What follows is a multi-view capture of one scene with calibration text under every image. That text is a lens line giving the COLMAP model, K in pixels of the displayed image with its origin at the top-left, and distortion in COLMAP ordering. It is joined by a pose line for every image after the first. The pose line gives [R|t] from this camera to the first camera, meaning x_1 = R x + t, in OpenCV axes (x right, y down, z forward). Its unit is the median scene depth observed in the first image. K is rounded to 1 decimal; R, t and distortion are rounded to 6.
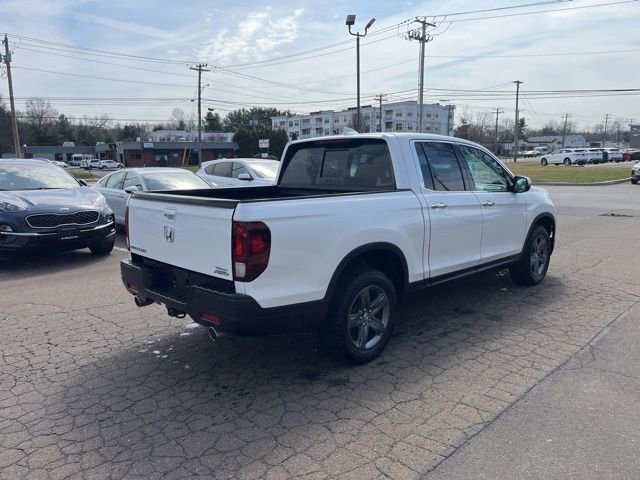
lens RADIAL K [[488.1, 0, 319.2], [0, 488.1, 230.5], [0, 0, 1]] dist [0.079017, -0.099208]
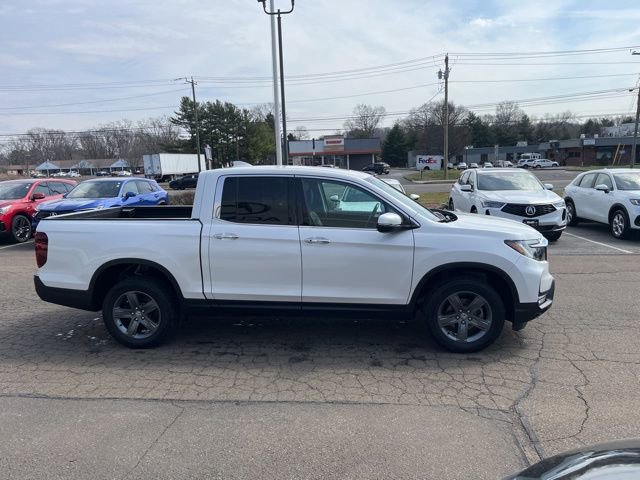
lens RADIAL K [[488.4, 0, 325.0], [0, 488.4, 230.7], [0, 0, 1]] dist [0.074871, -0.095135]
pose [[0.633674, 0.102015, -0.766844, 0.758675], [-0.096770, 0.993934, 0.052261, -0.087685], [0.767524, 0.041091, 0.639702, 0.290257]]
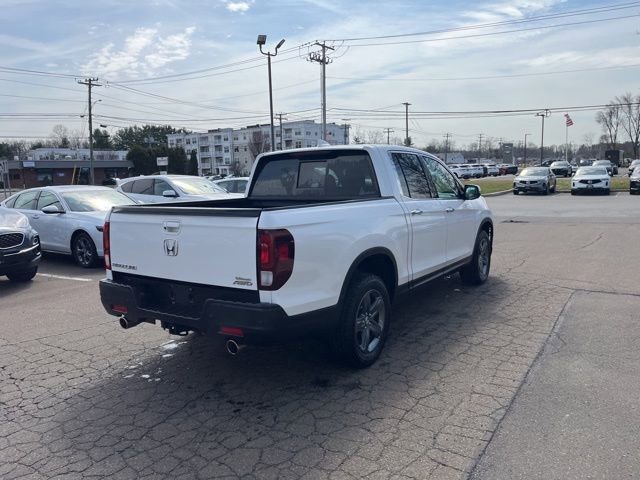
lens RADIAL K [[487.3, 0, 319.0], [0, 487.3, 226.2], [0, 0, 1]] dist [0.077931, -0.096423]
pose [[0.978745, -0.034270, 0.202199, -0.110724], [0.043101, 0.998292, -0.039433, 0.008085], [-0.200503, 0.047310, 0.978550, 0.003665]]
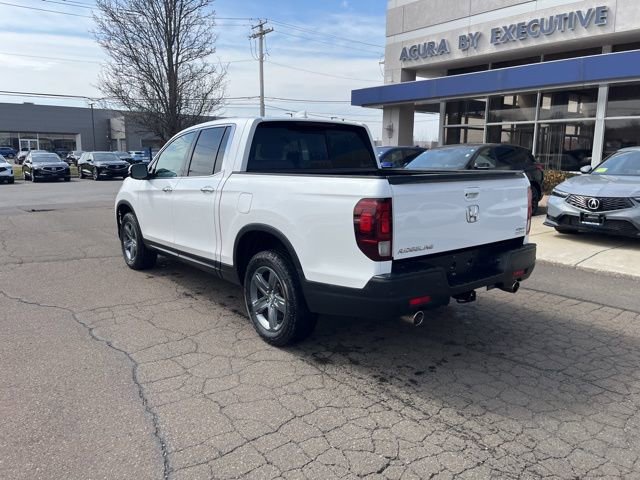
lens RADIAL K [[484.6, 0, 319.2], [0, 484.6, 230.3], [0, 0, 1]] dist [0.087425, -0.125094]
pose [[0.097921, -0.133547, 0.986193, -0.646992], [0.139410, 0.983025, 0.119275, -0.058632], [-0.985381, 0.125806, 0.114877, 0.611004]]
